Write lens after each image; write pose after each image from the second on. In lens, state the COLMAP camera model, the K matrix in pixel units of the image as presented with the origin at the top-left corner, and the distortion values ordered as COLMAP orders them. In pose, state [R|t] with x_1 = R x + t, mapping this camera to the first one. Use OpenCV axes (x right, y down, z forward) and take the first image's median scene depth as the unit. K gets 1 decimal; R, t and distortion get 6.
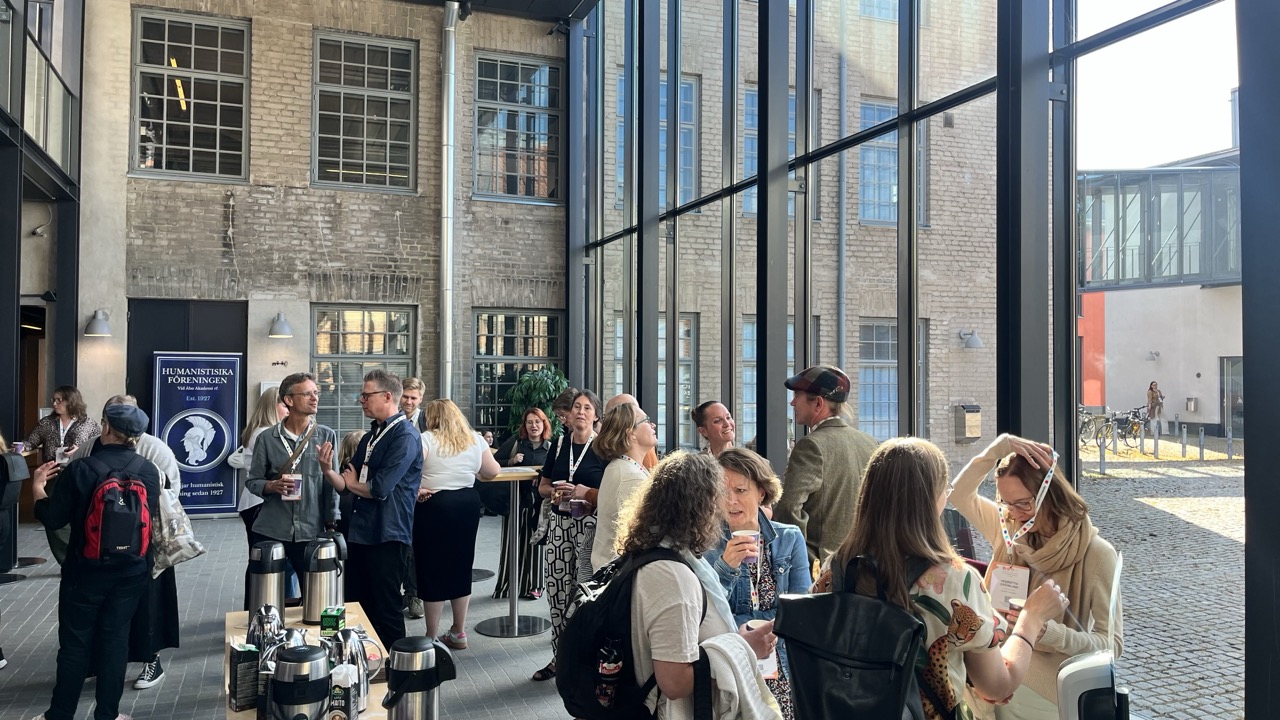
lens RADIAL K [[967.6, 0, 645.0], [0, 967.6, 353.6], [0, 0, 1]] dist [0.053371, -0.068071]
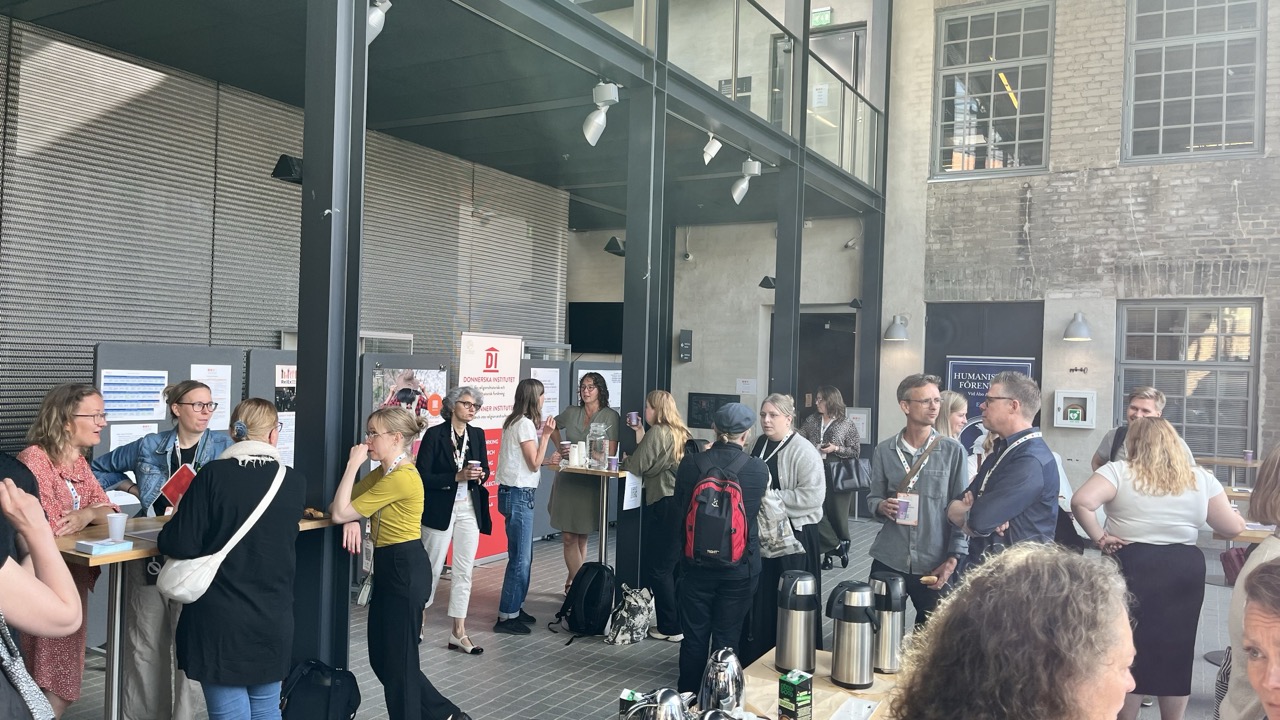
lens RADIAL K [[967.6, 0, 630.3], [0, 967.6, 366.1], [0, 0, 1]] dist [0.053371, -0.068071]
pose [[0.630909, 0.011150, -0.775776, 0.056540], [-0.009063, 0.999934, 0.007001, 0.004093], [0.775804, 0.002614, 0.630969, 0.122221]]
